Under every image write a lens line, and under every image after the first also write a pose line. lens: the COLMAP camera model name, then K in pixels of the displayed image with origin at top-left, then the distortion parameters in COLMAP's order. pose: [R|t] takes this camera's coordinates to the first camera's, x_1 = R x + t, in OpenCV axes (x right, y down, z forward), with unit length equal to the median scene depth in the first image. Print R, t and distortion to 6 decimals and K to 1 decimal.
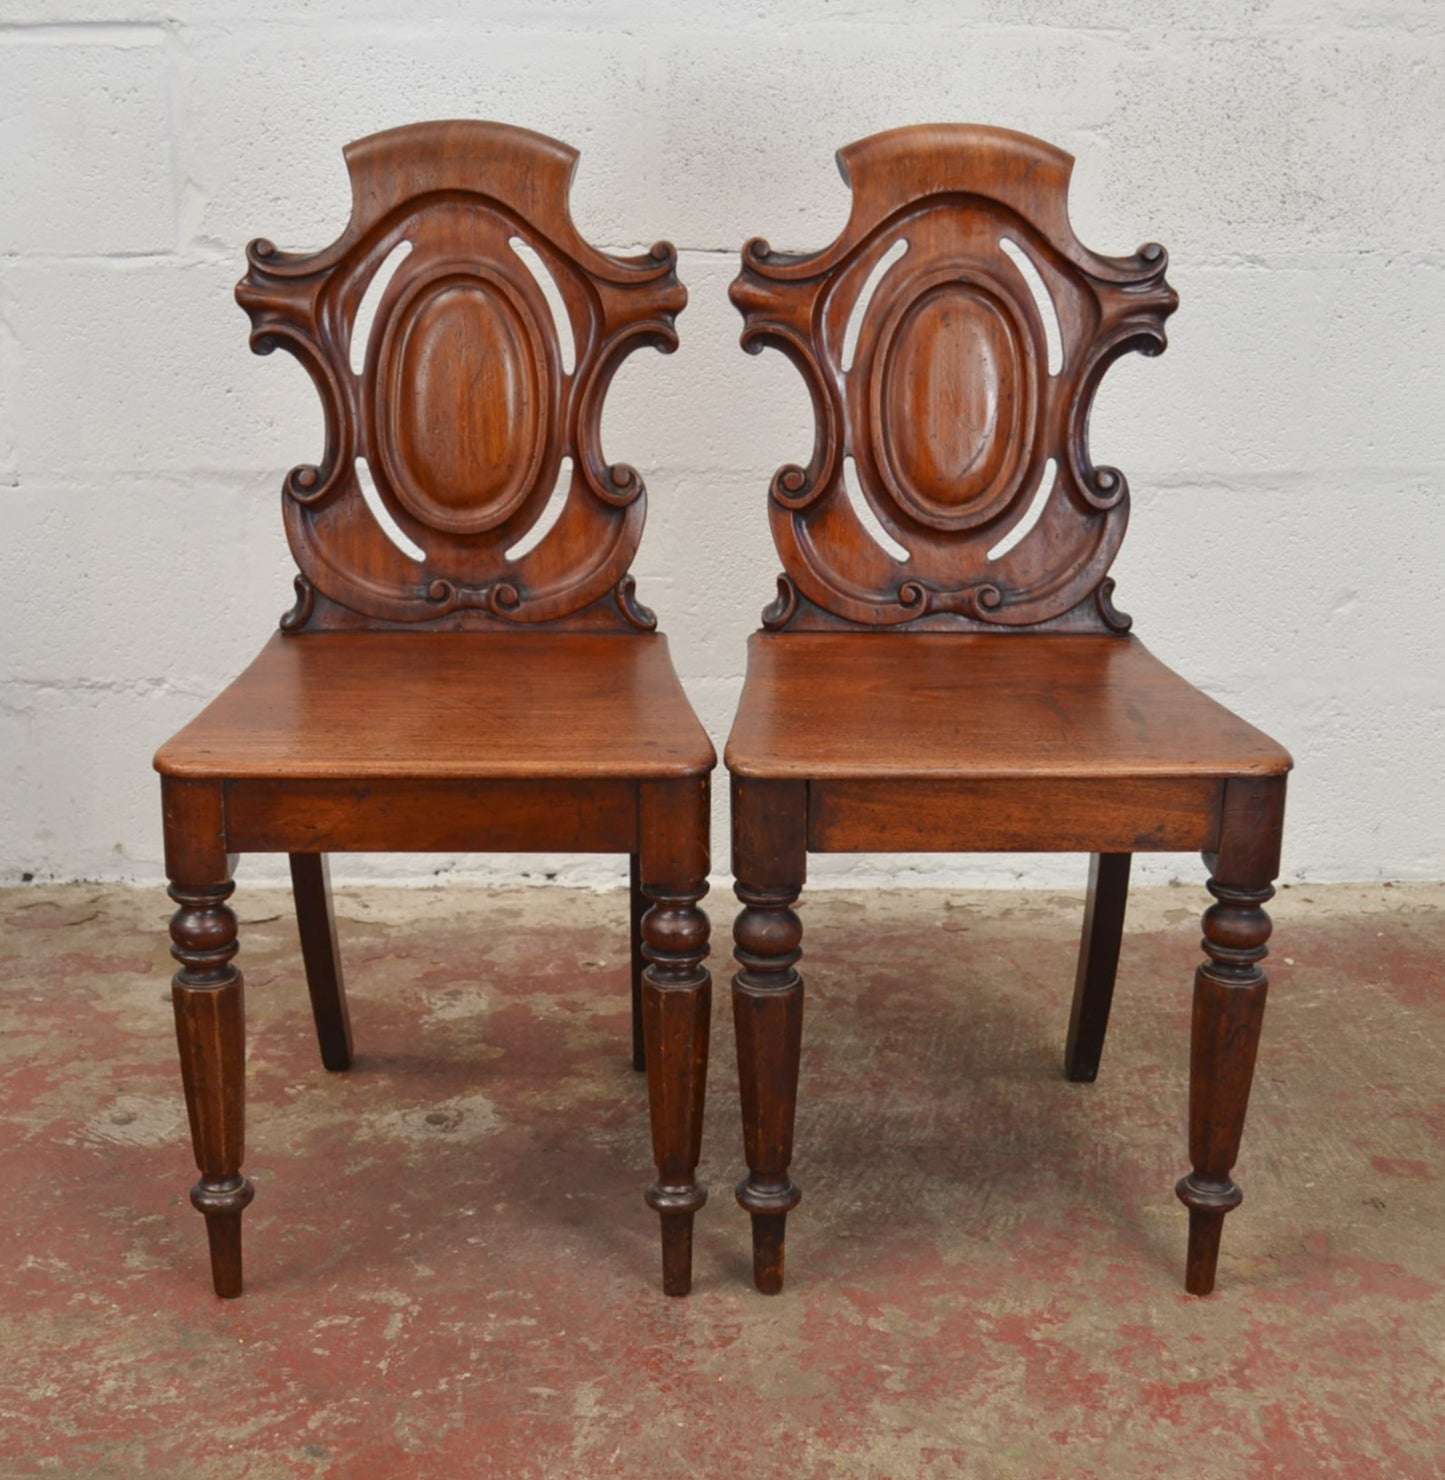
lens RADIAL K [[2642.9, 0, 722.5], [0, 2642.9, 740.0], [0, 0, 1]] dist [-0.018523, -0.022930]
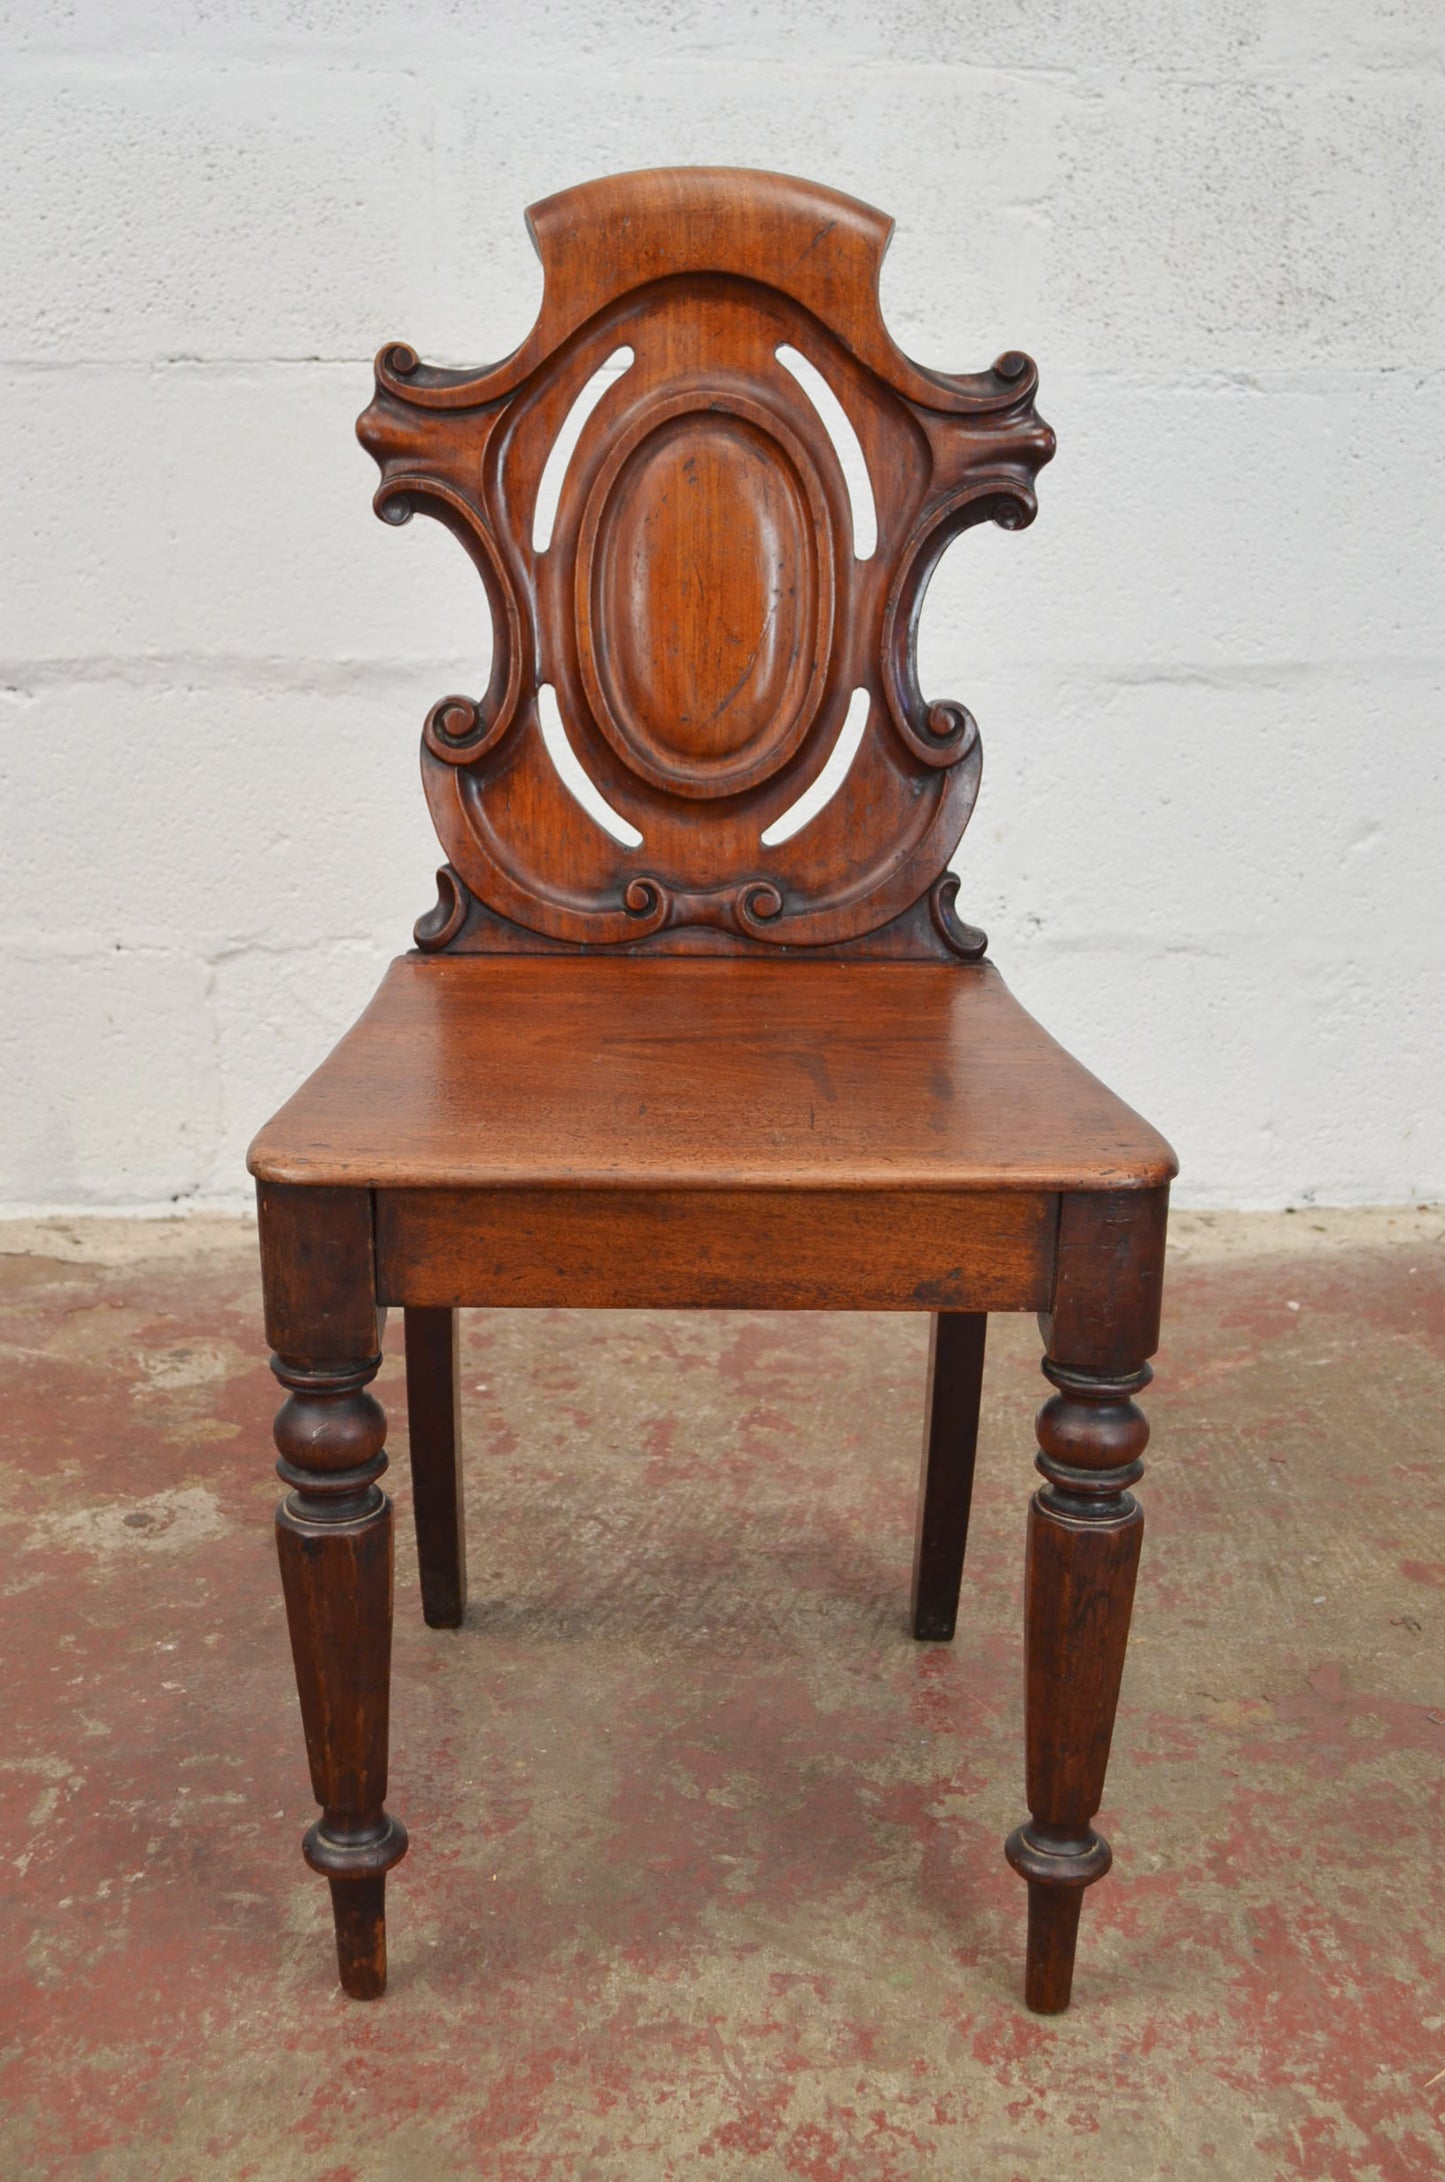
lens RADIAL K [[3098.7, 0, 717.6], [0, 3098.7, 1083.6], [0, 0, 1]] dist [-0.011729, 0.001328]
pose [[0.999729, -0.004636, 0.022805, 0.034551], [0.004674, 0.999988, -0.001597, 0.024345], [-0.022798, 0.001703, 0.999739, 0.135045]]
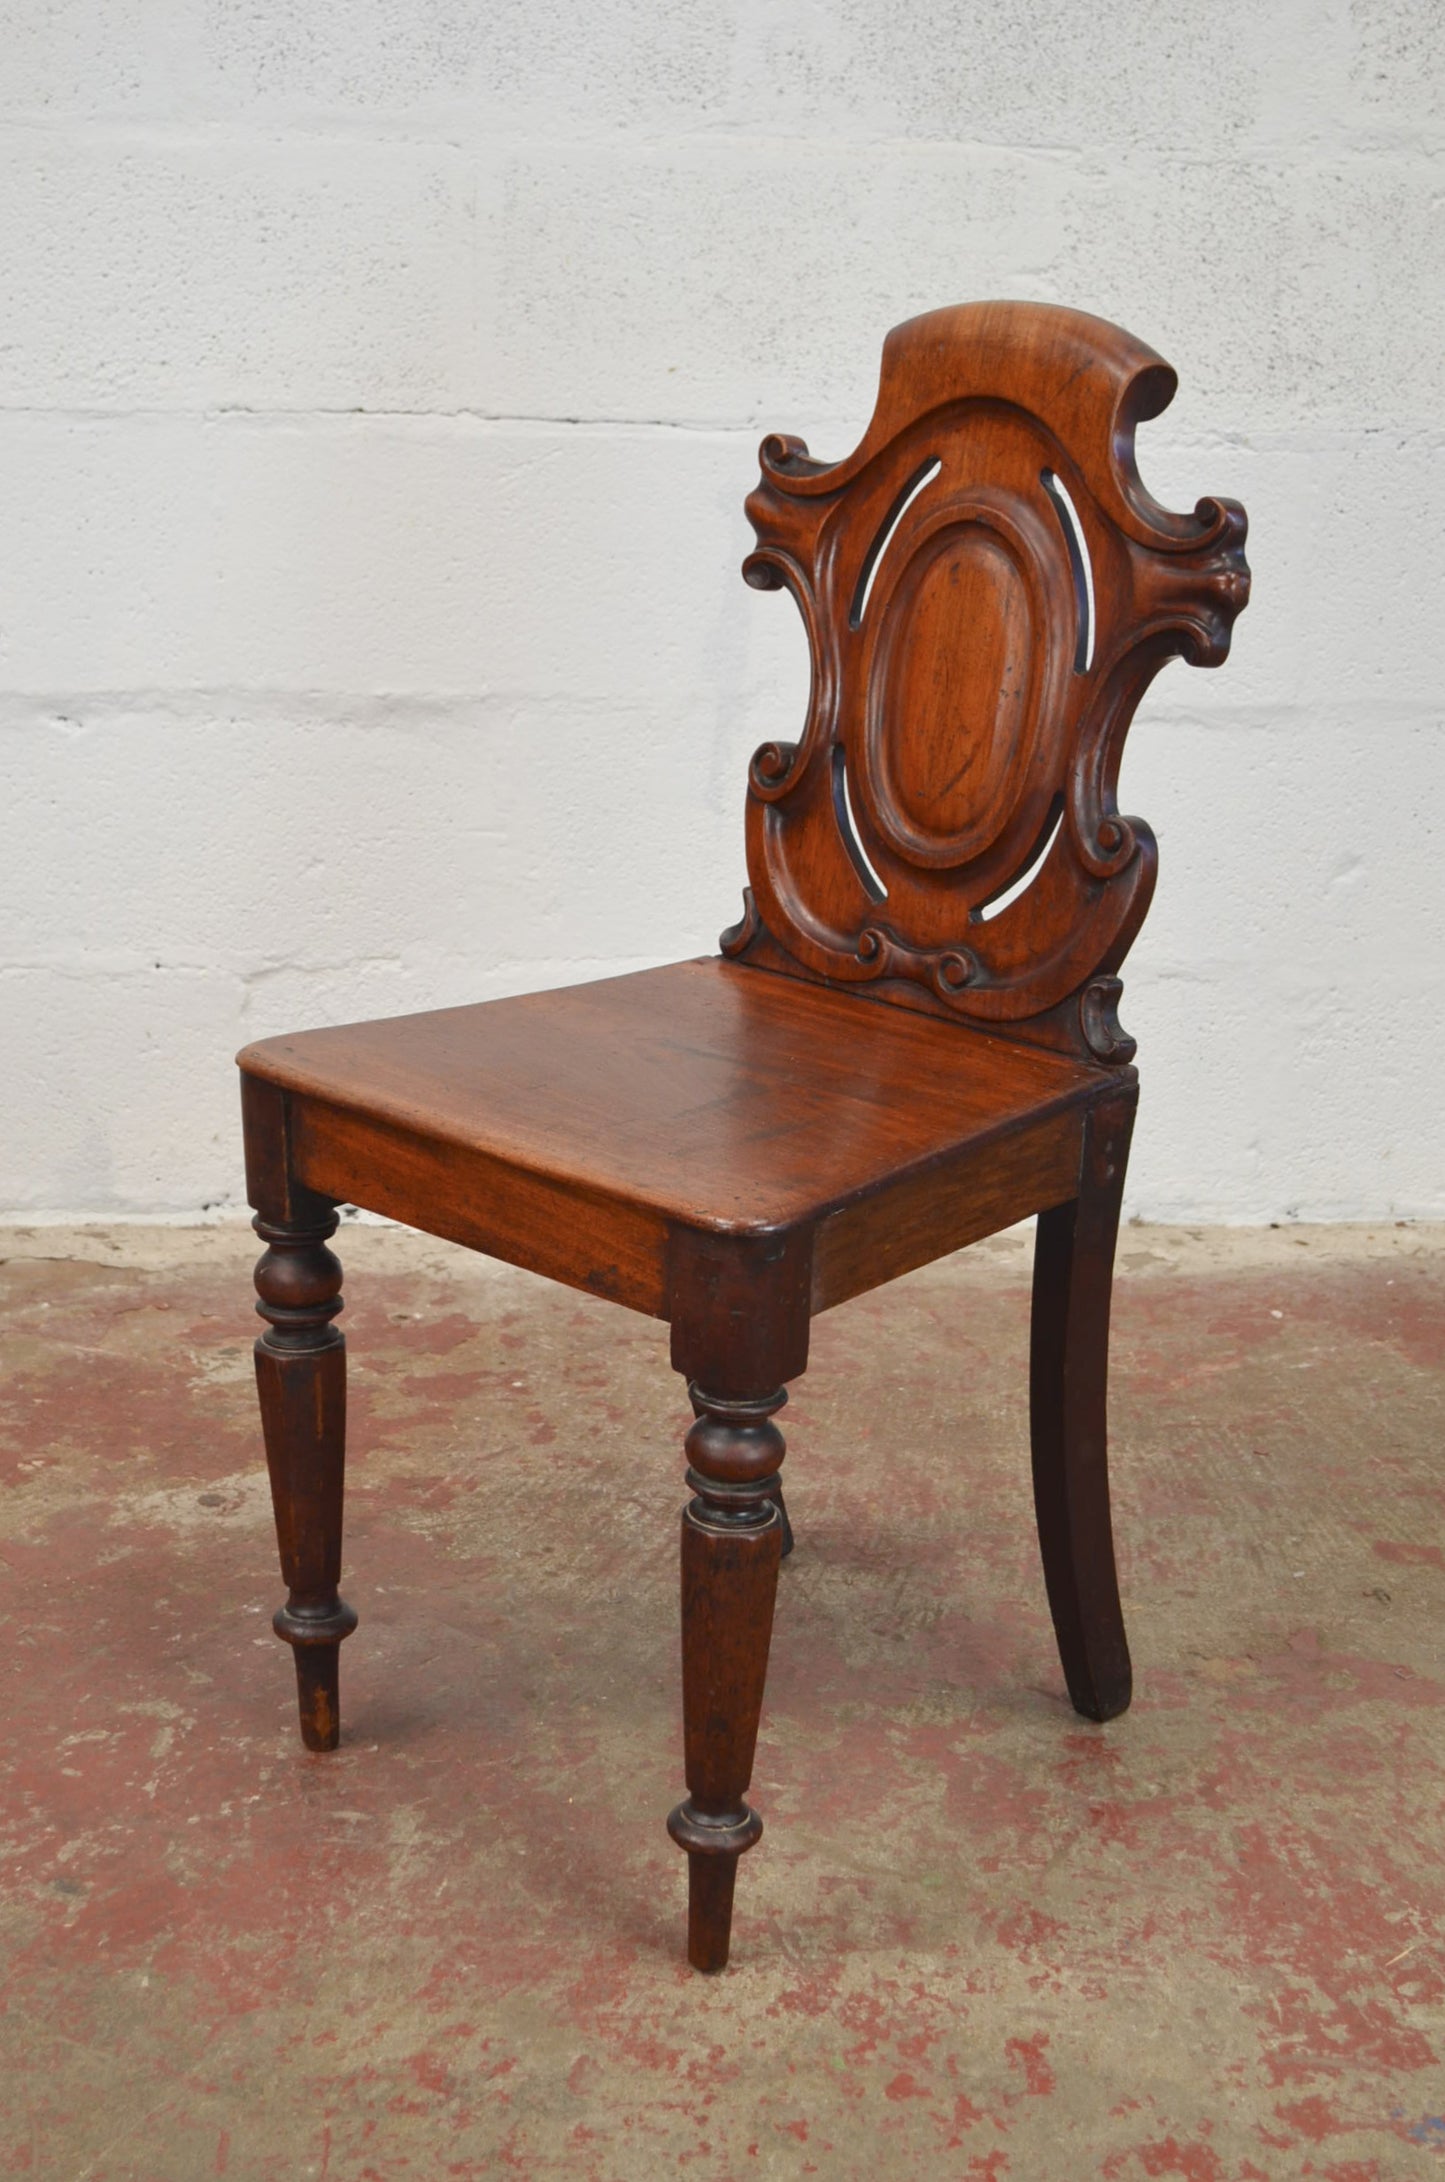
lens RADIAL K [[3477.3, 0, 717.6], [0, 3477.3, 1088.7], [0, 0, 1]] dist [-0.001611, -0.029021]
pose [[0.998904, 0.002771, 0.046727, -0.005316], [-0.002527, 0.999983, -0.005280, 0.025038], [-0.046740, 0.005156, 0.998894, -0.055081]]
